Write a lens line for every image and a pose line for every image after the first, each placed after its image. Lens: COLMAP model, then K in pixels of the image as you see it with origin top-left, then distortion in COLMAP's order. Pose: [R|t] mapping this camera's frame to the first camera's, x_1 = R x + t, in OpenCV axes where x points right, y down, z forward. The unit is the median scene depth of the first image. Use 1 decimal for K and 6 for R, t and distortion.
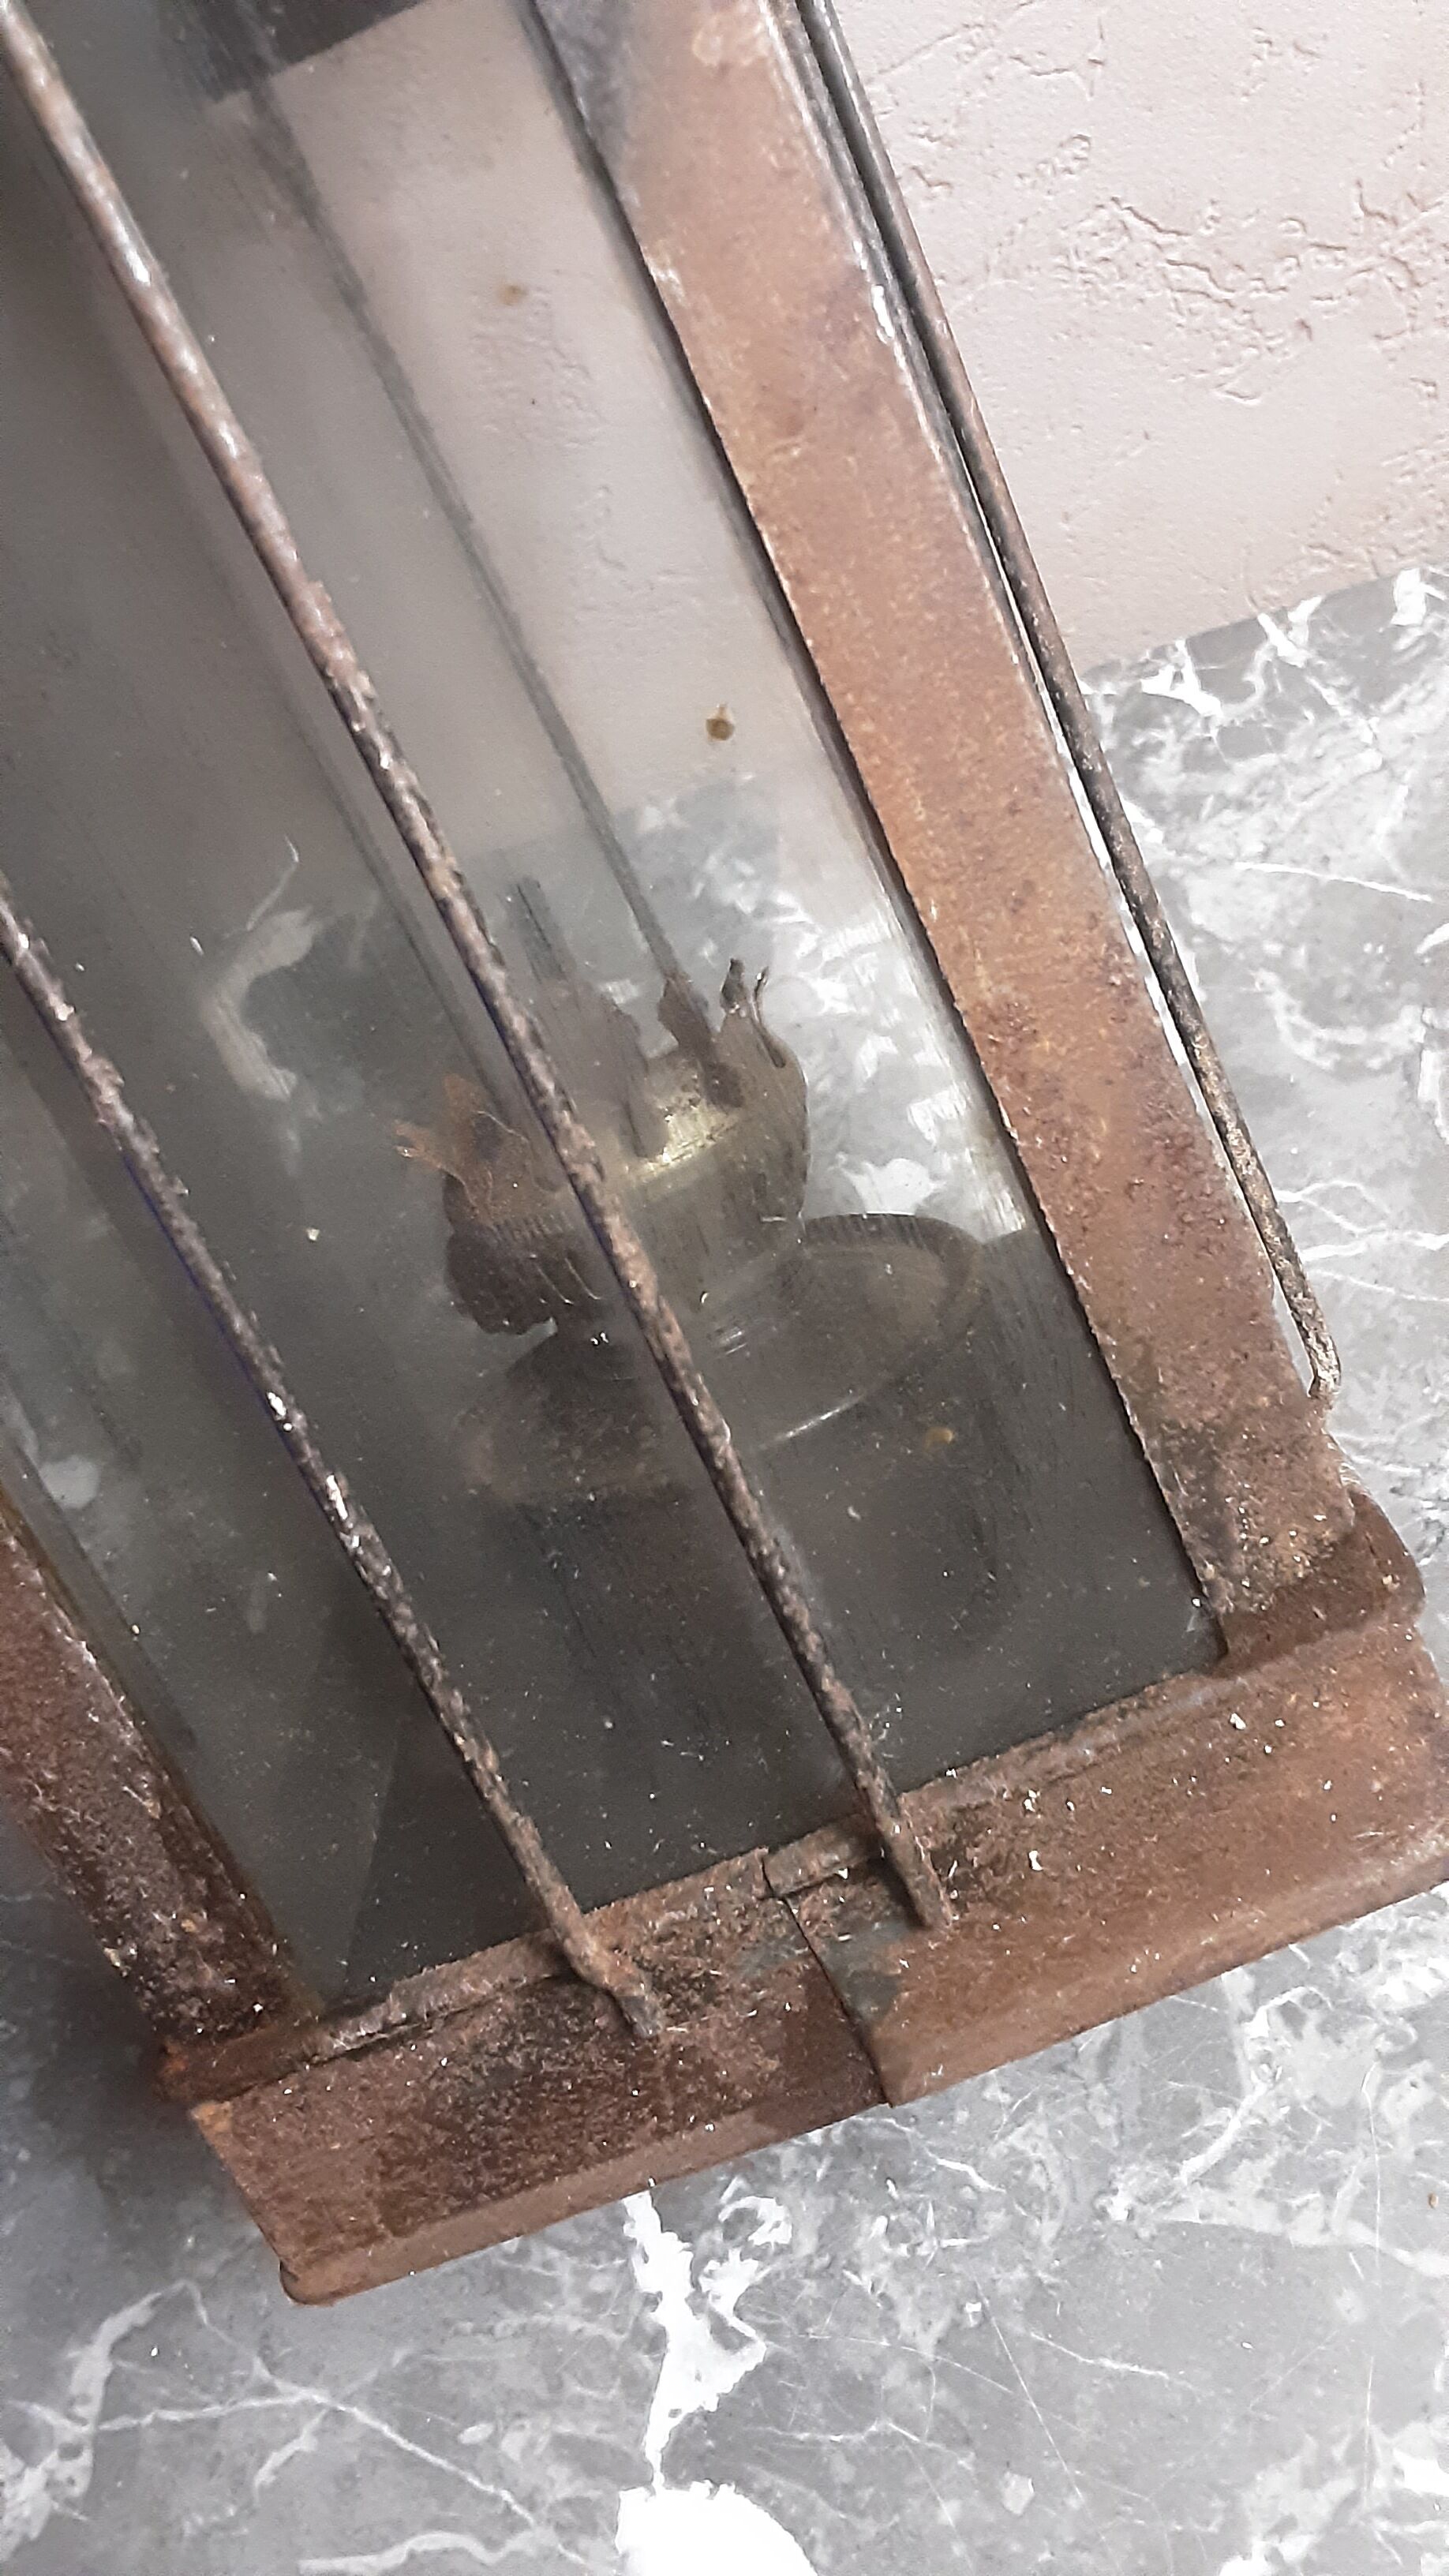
lens RADIAL K [[2095.3, 0, 724.4], [0, 2095.3, 1272.5], [0, 0, 1]] dist [0.118255, -0.210861]
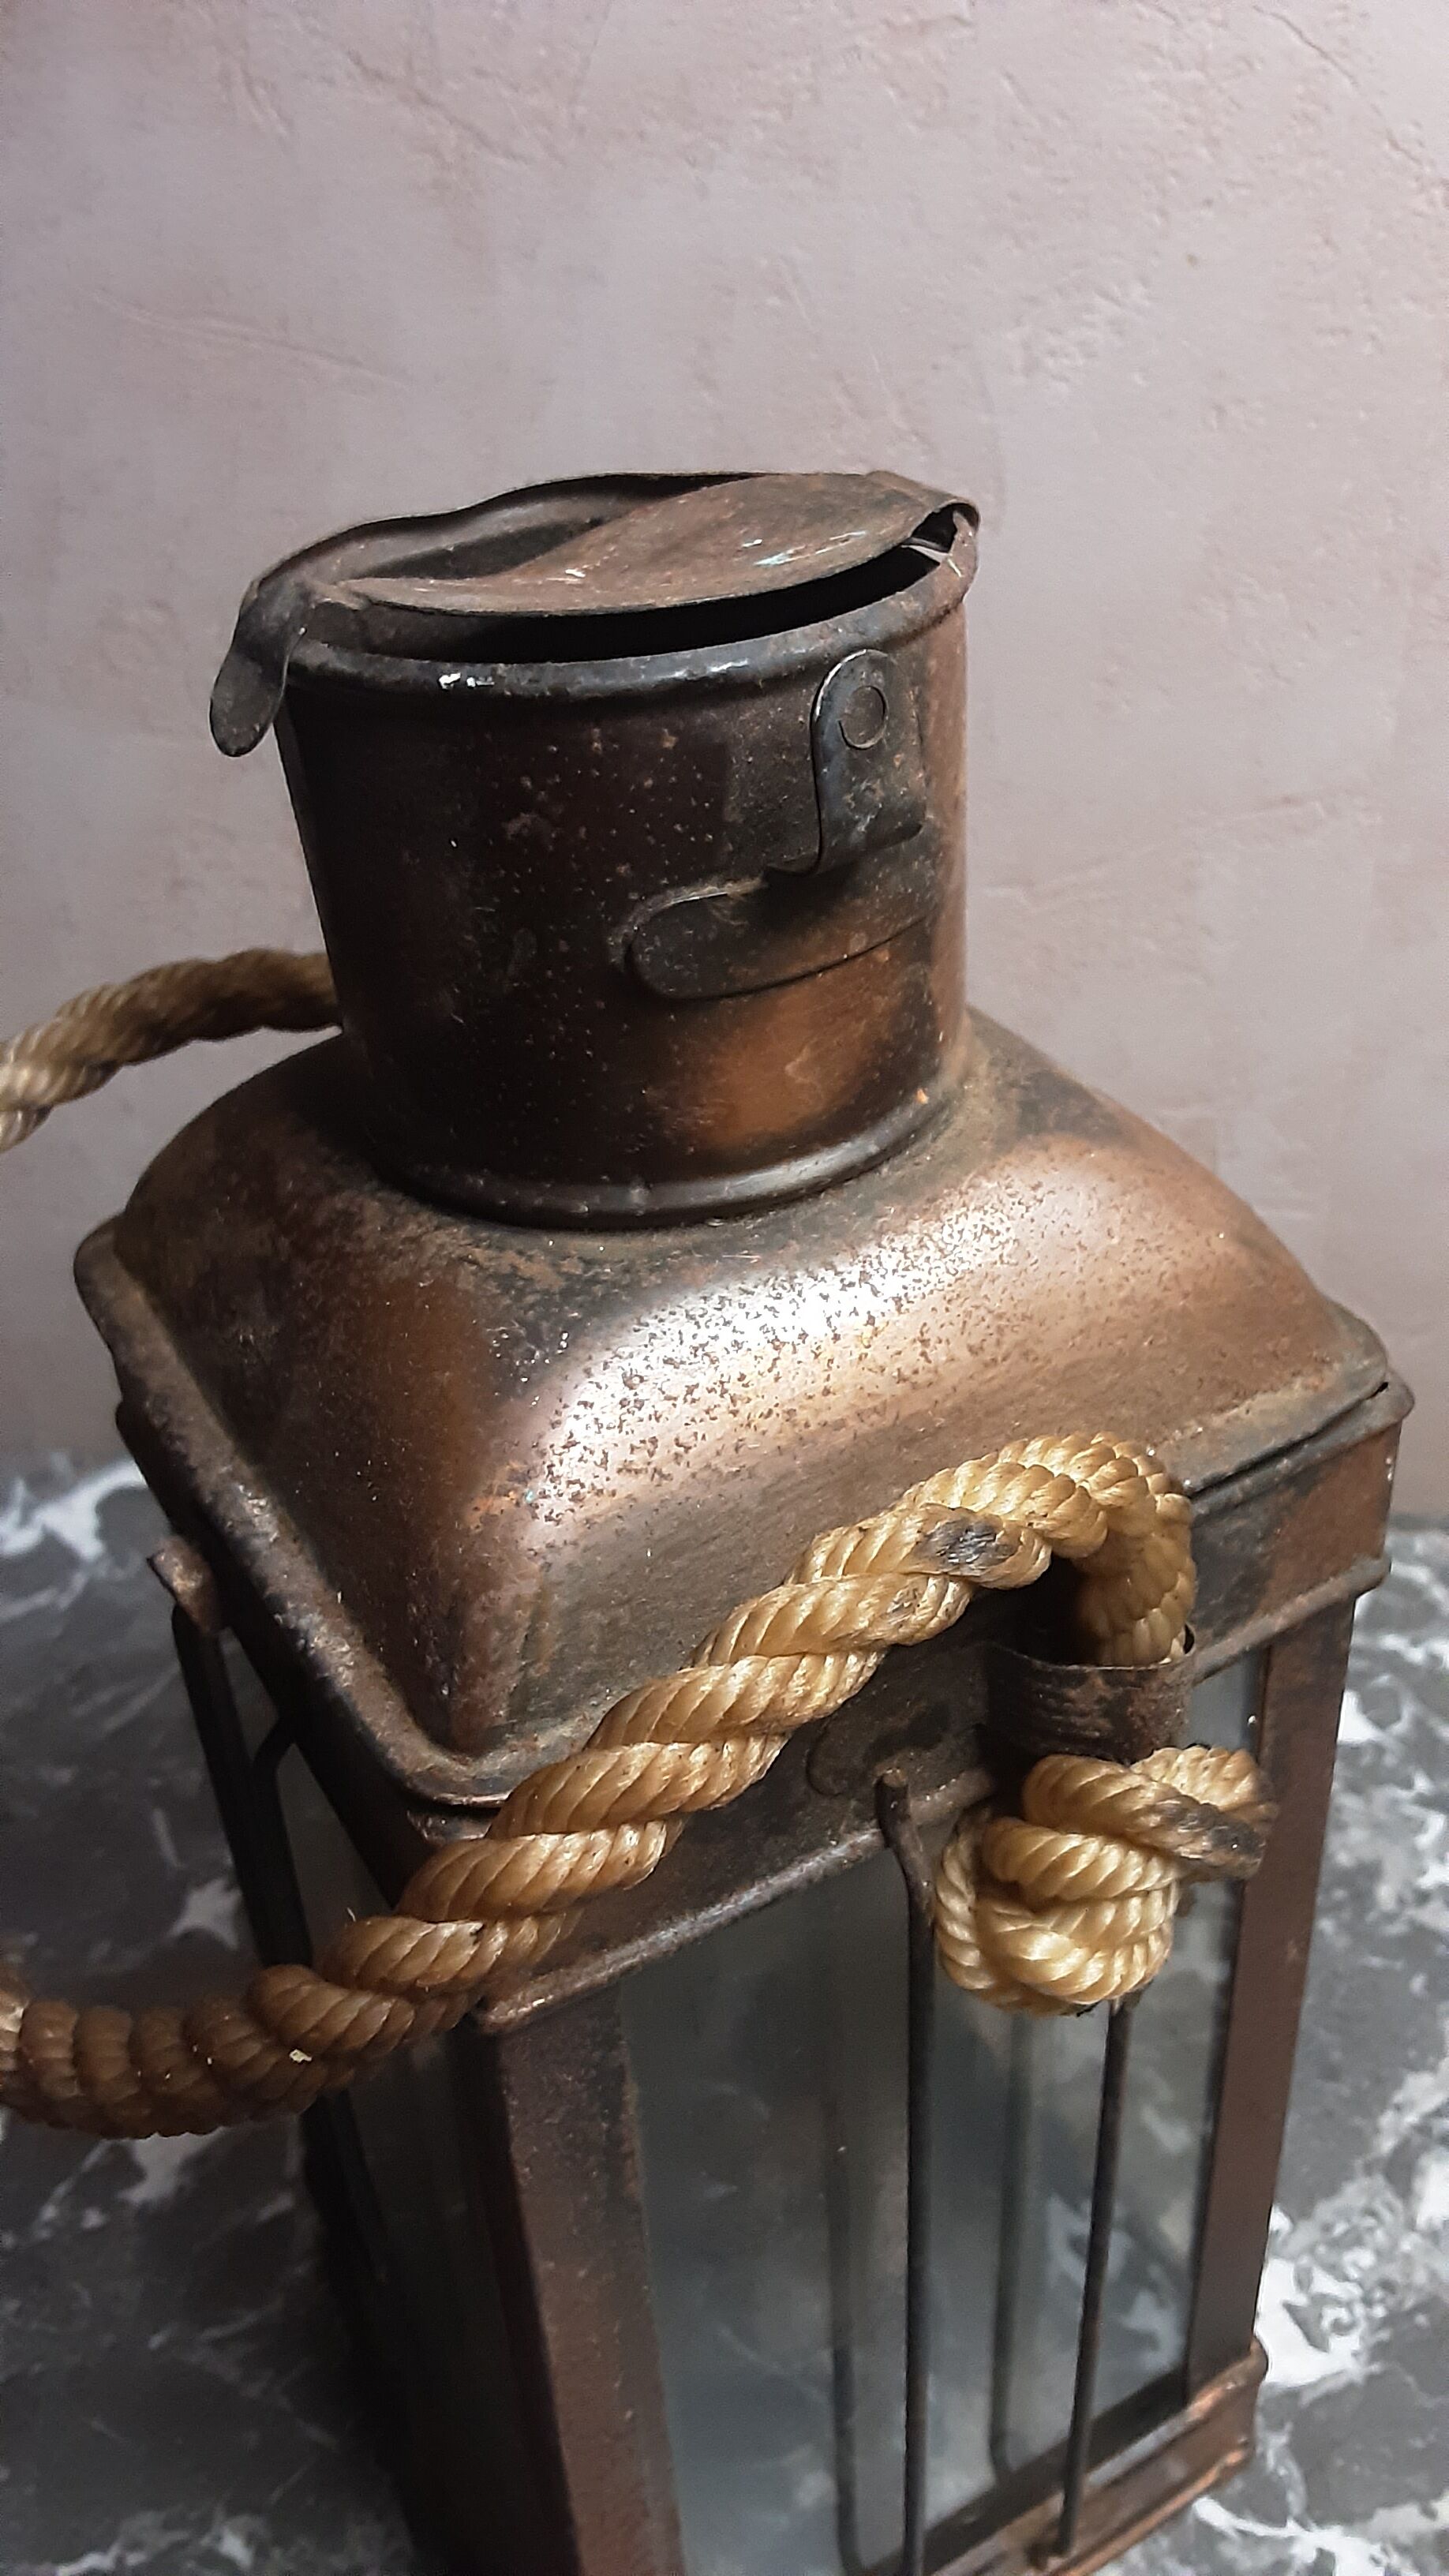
lens RADIAL K [[2095.3, 0, 757.1], [0, 2095.3, 1278.2], [0, 0, 1]] dist [0.118255, -0.210861]
pose [[0.938815, 0.317648, -0.133142, 0.543733], [-0.344419, 0.867696, -0.358440, 0.177849], [0.001669, 0.382366, 0.924010, -0.681342]]
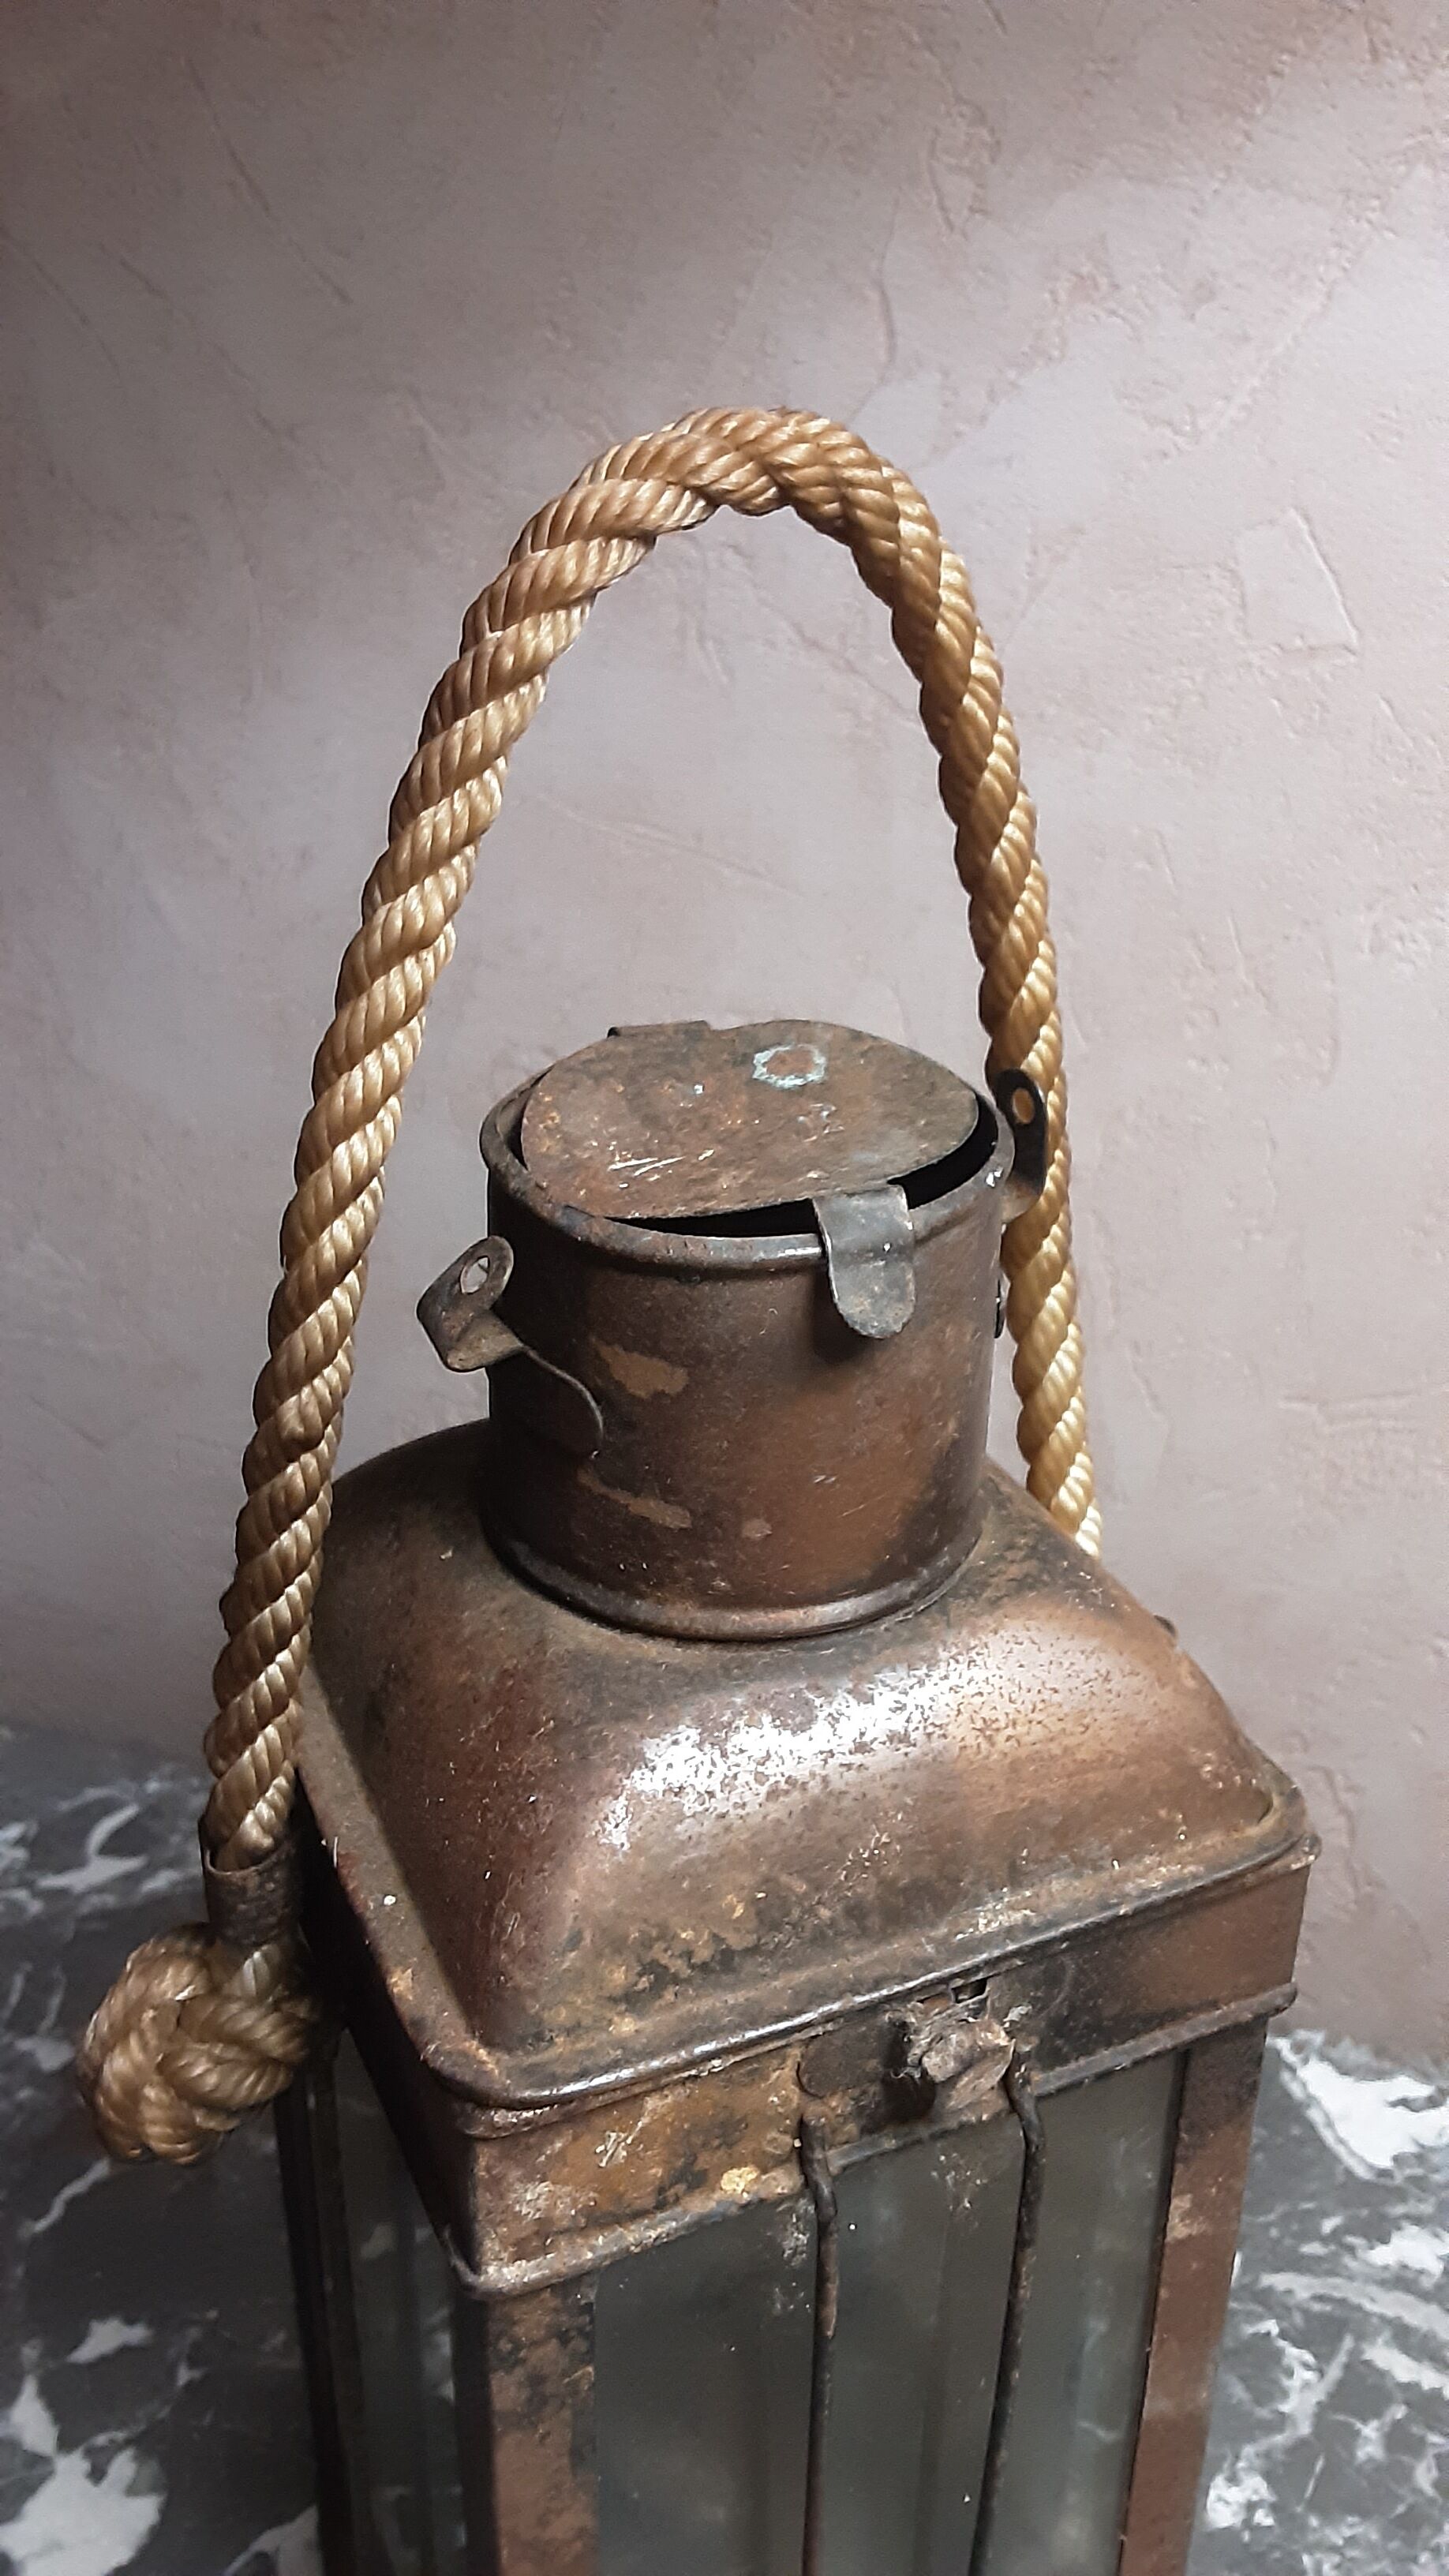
lens RADIAL K [[2095.3, 0, 752.2], [0, 2095.3, 1262.9], [0, 0, 1]] dist [0.118255, -0.210861]
pose [[0.859852, 0.410847, -0.303083, 0.487868], [-0.508285, 0.744657, -0.432589, 0.111135], [0.047965, 0.526015, 0.849122, -0.813044]]
